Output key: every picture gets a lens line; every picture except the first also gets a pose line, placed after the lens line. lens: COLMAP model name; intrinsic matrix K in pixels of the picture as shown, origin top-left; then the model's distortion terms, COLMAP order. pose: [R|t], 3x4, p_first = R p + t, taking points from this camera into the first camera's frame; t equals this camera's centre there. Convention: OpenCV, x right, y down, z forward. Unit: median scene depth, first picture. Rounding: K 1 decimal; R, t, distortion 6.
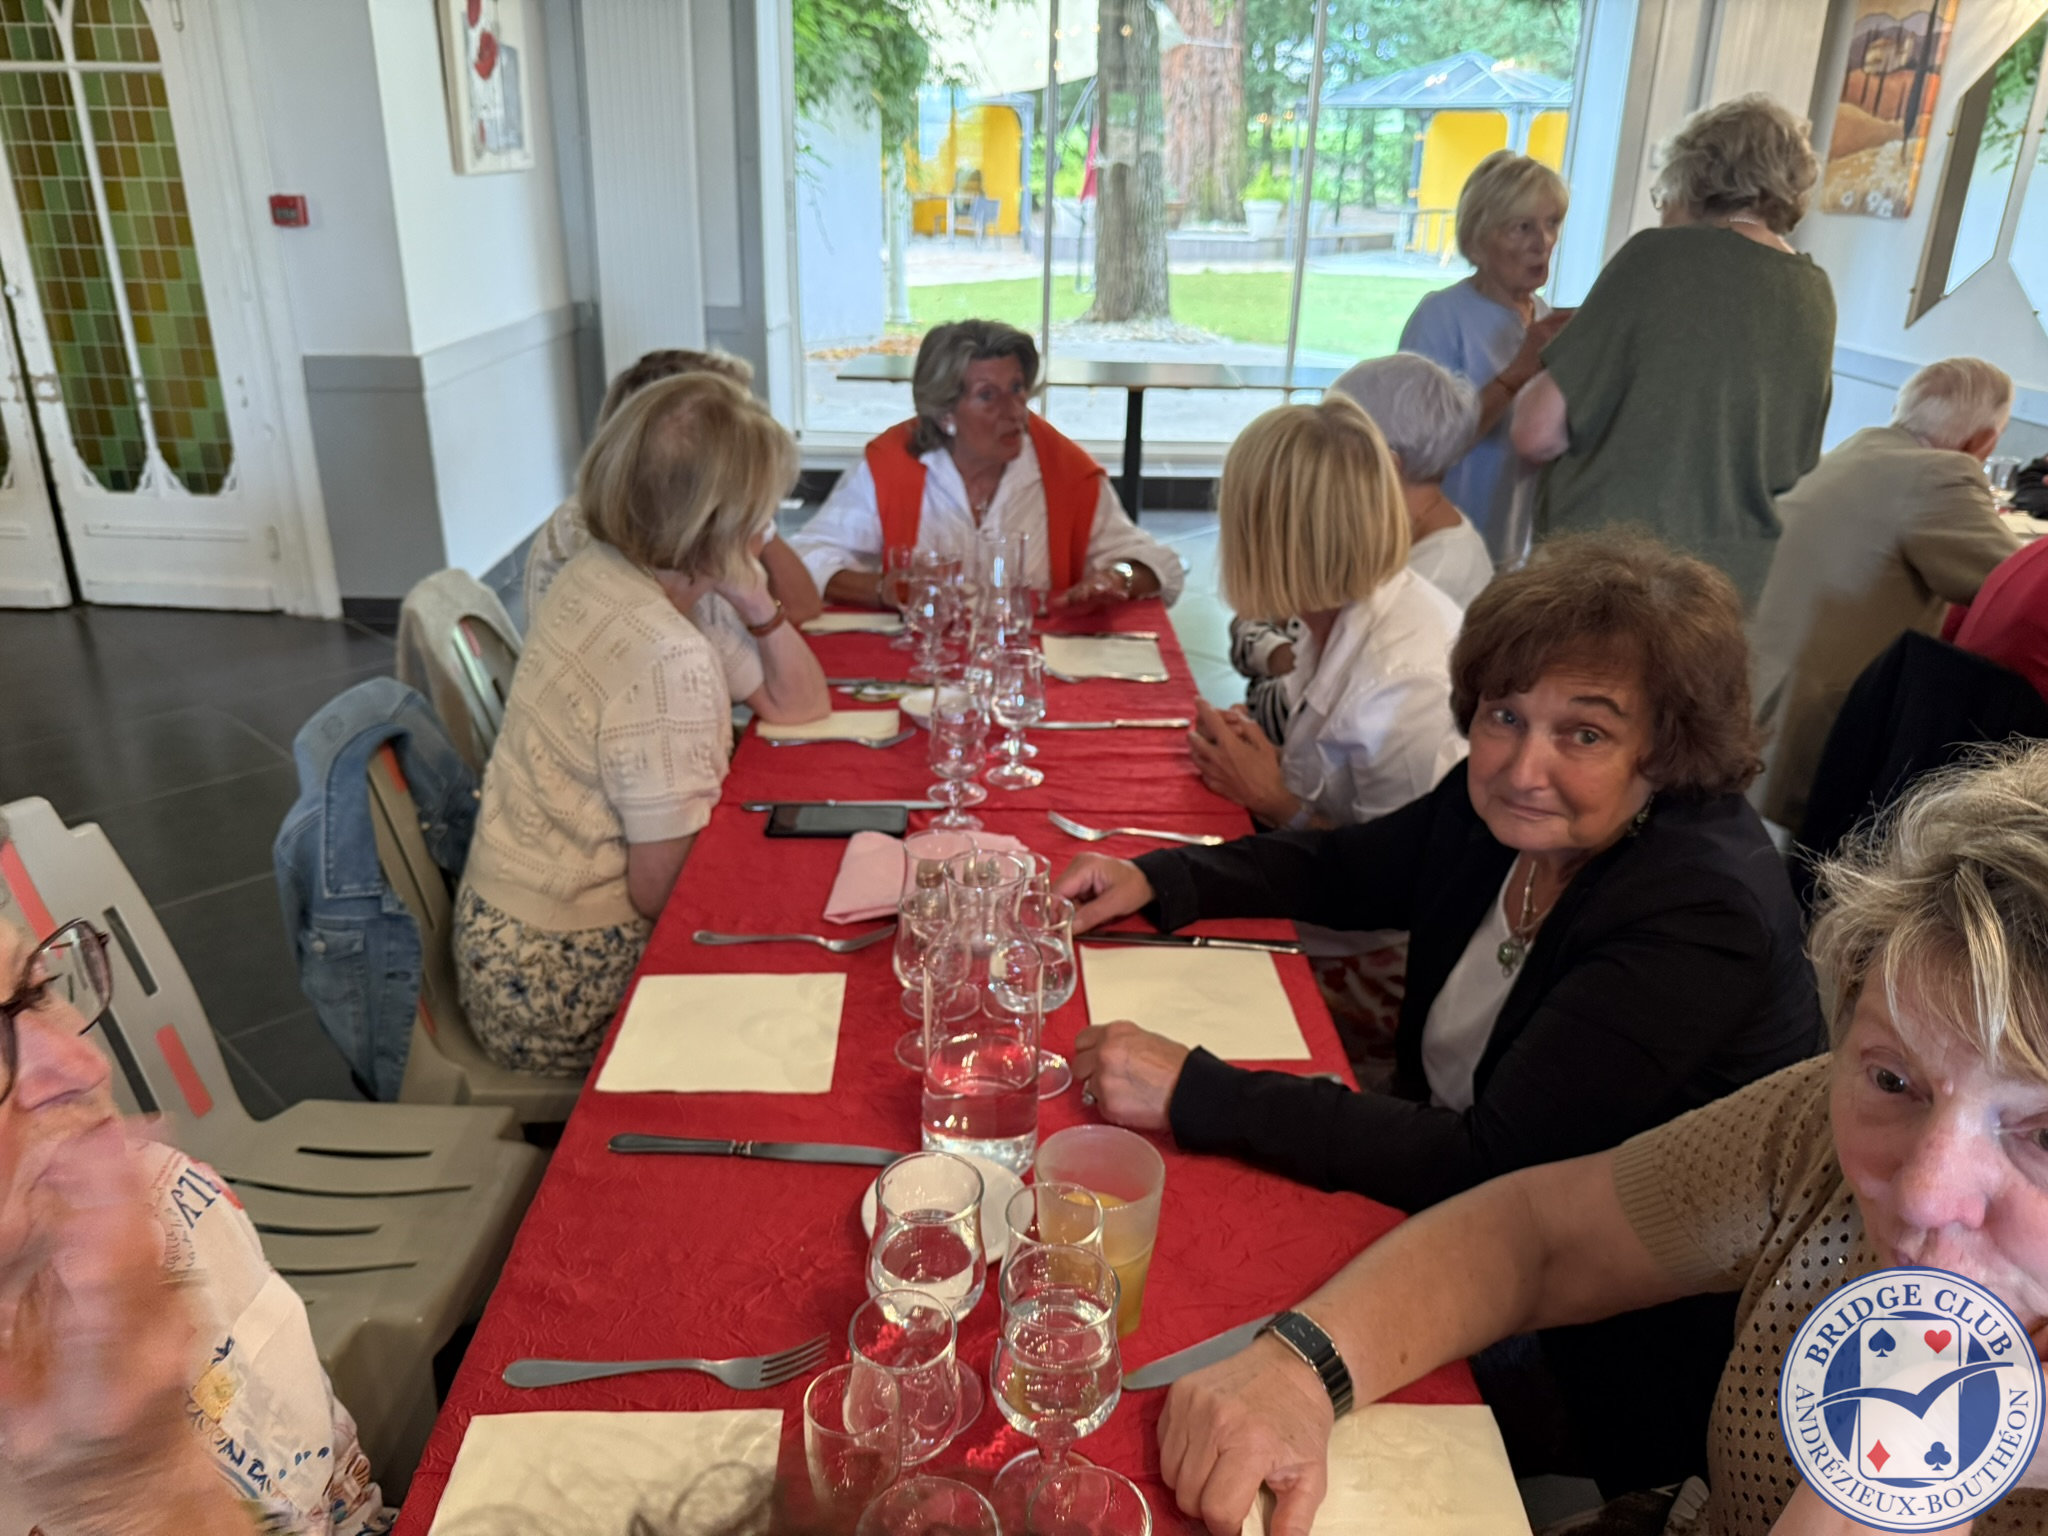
lens RADIAL K [[1435.5, 0, 1025.2], [0, 1435.5, 729.0], [0, 0, 1]] dist [0.015176, -0.026702]
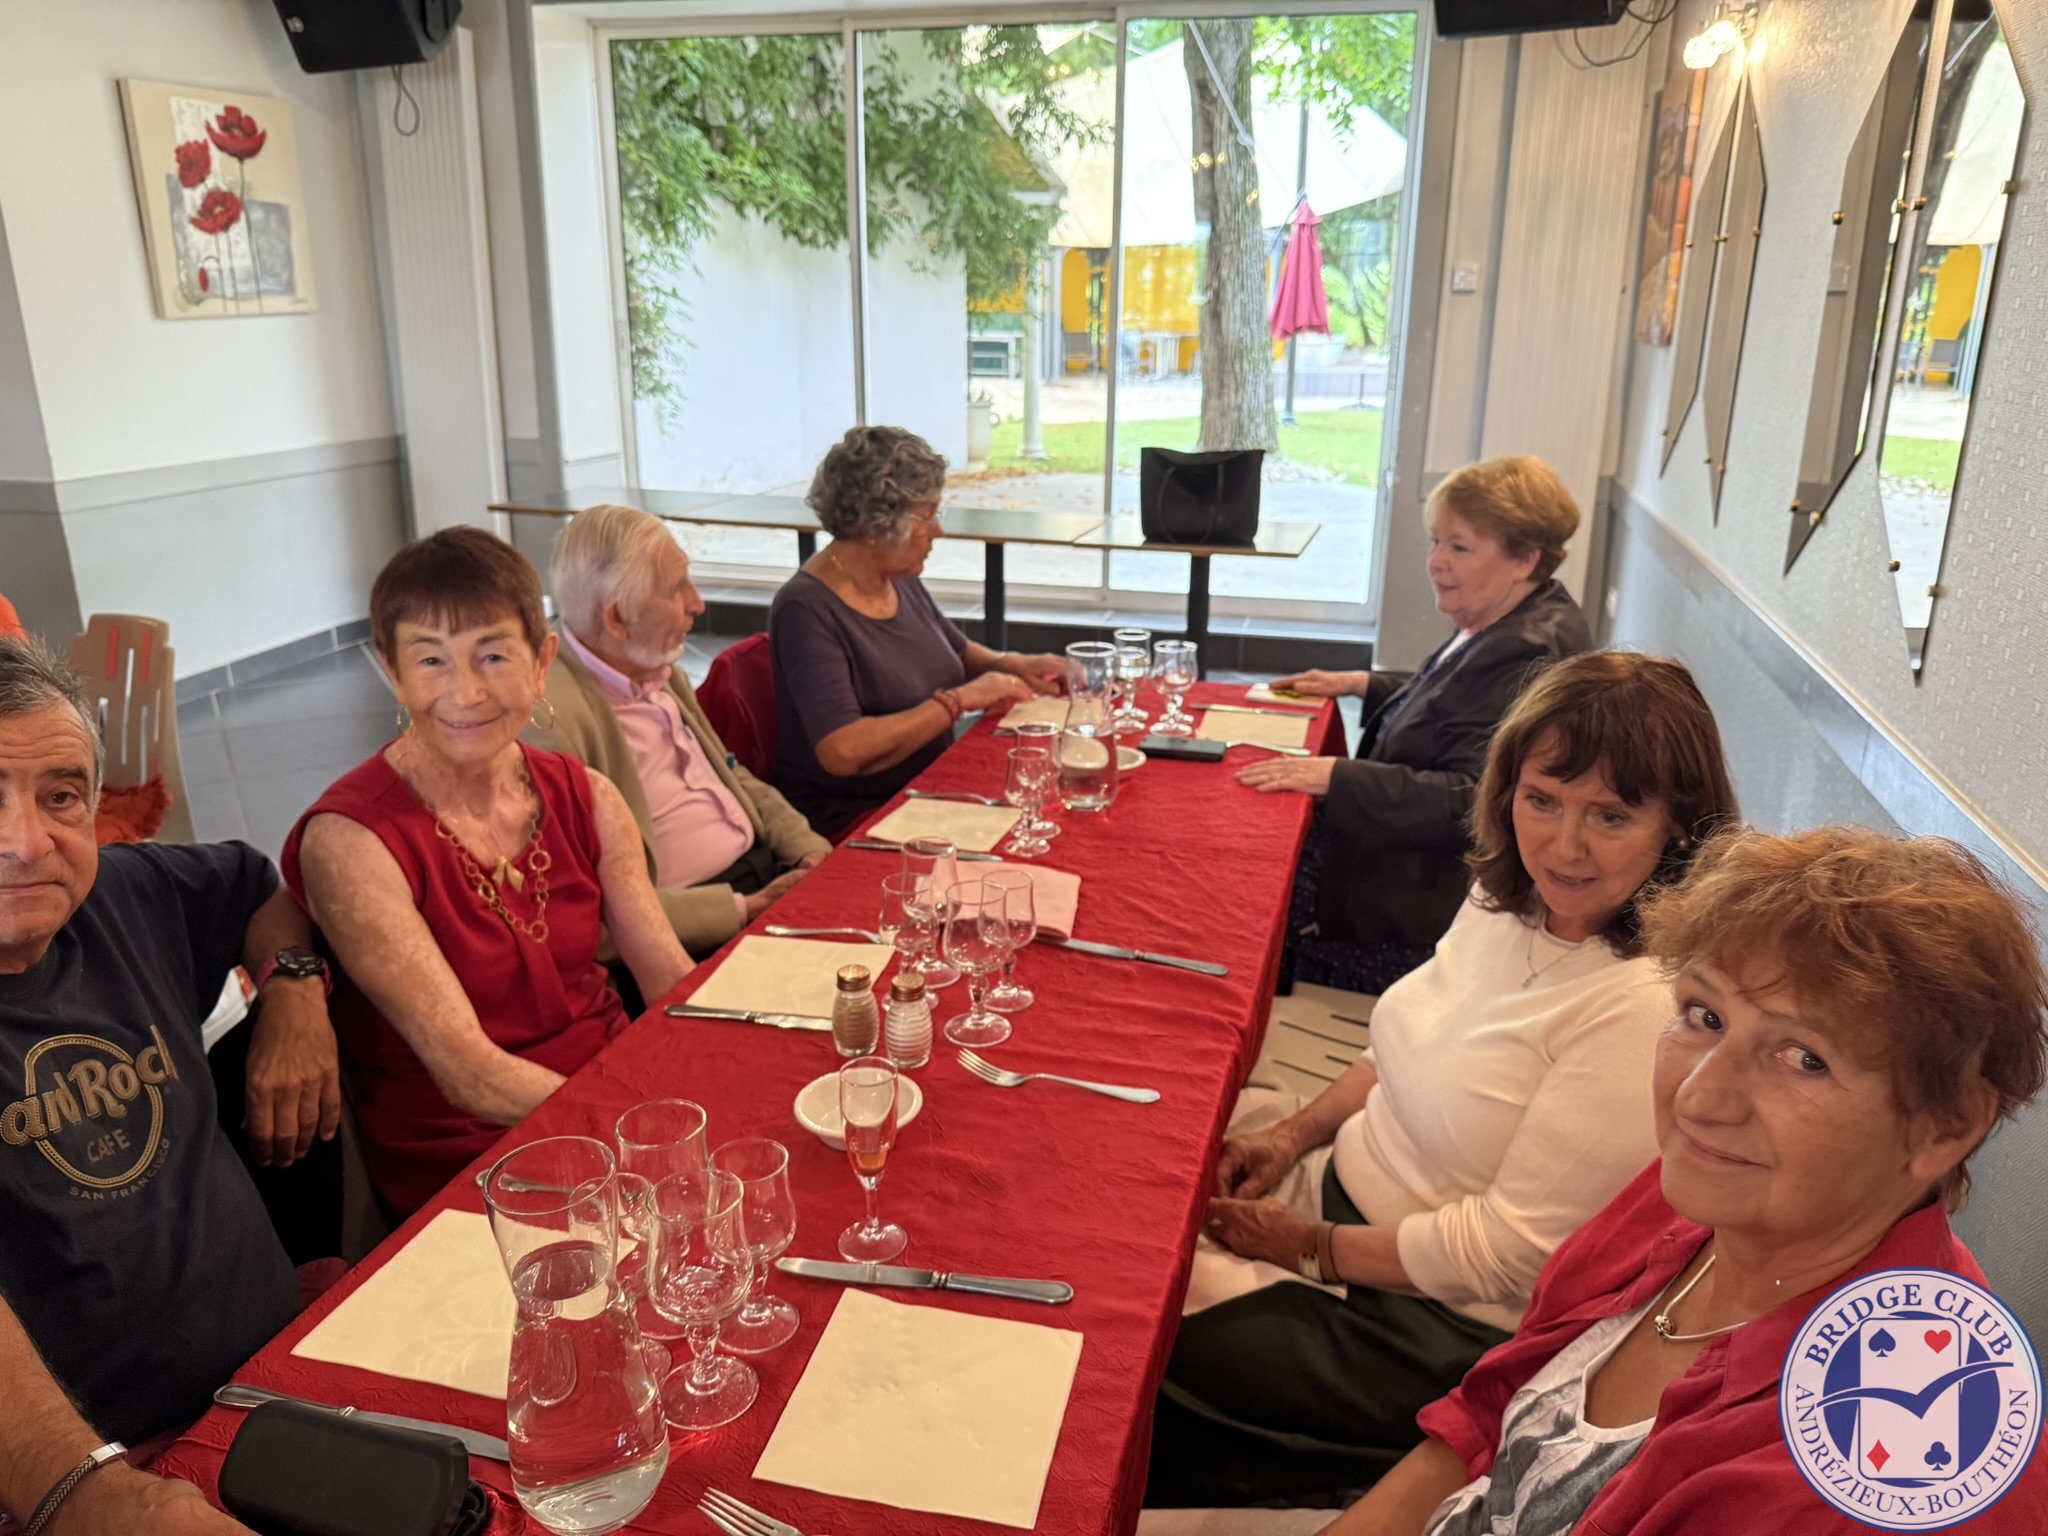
lens RADIAL K [[1435.5, 0, 1039.2], [0, 1435.5, 737.5], [0, 0, 1]] dist [0.015176, -0.026702]
pose [[0.964463, 0.062317, -0.256762, 0.246424], [-0.083207, 0.993978, -0.071303, -0.023431], [0.250773, 0.090134, 0.963841, 0.070666]]
